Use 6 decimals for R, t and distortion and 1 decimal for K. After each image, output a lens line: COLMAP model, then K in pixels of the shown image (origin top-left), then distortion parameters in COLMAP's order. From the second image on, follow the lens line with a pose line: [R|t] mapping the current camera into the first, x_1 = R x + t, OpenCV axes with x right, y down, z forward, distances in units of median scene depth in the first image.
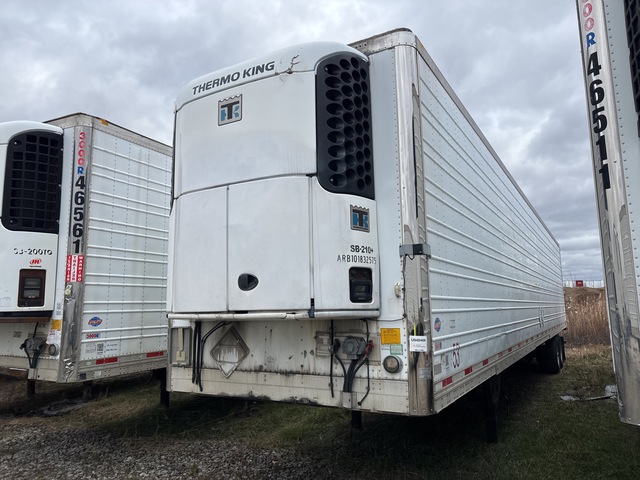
lens RADIAL K [[486.2, 0, 320.0], [0, 486.2, 240.0], [0, 0, 1]] dist [0.006100, 0.001202]
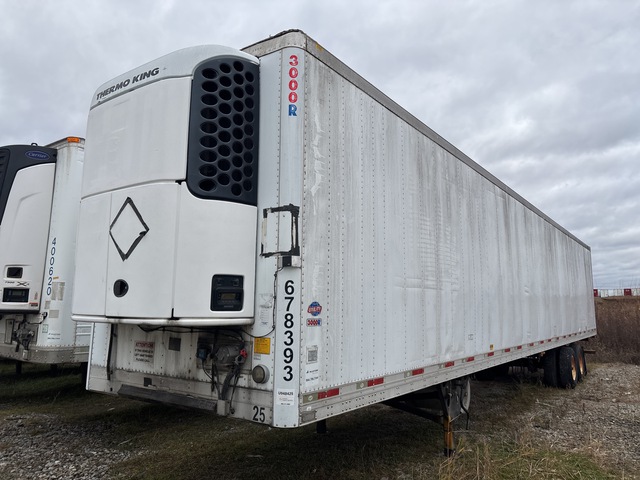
lens RADIAL K [[486.2, 0, 320.0], [0, 486.2, 240.0], [0, 0, 1]] dist [0.006100, 0.001202]
pose [[0.995414, 0.003968, -0.095574, 0.339349], [-0.004902, 0.999942, -0.009542, -0.003448], [0.095531, 0.009967, 0.995377, 0.038249]]
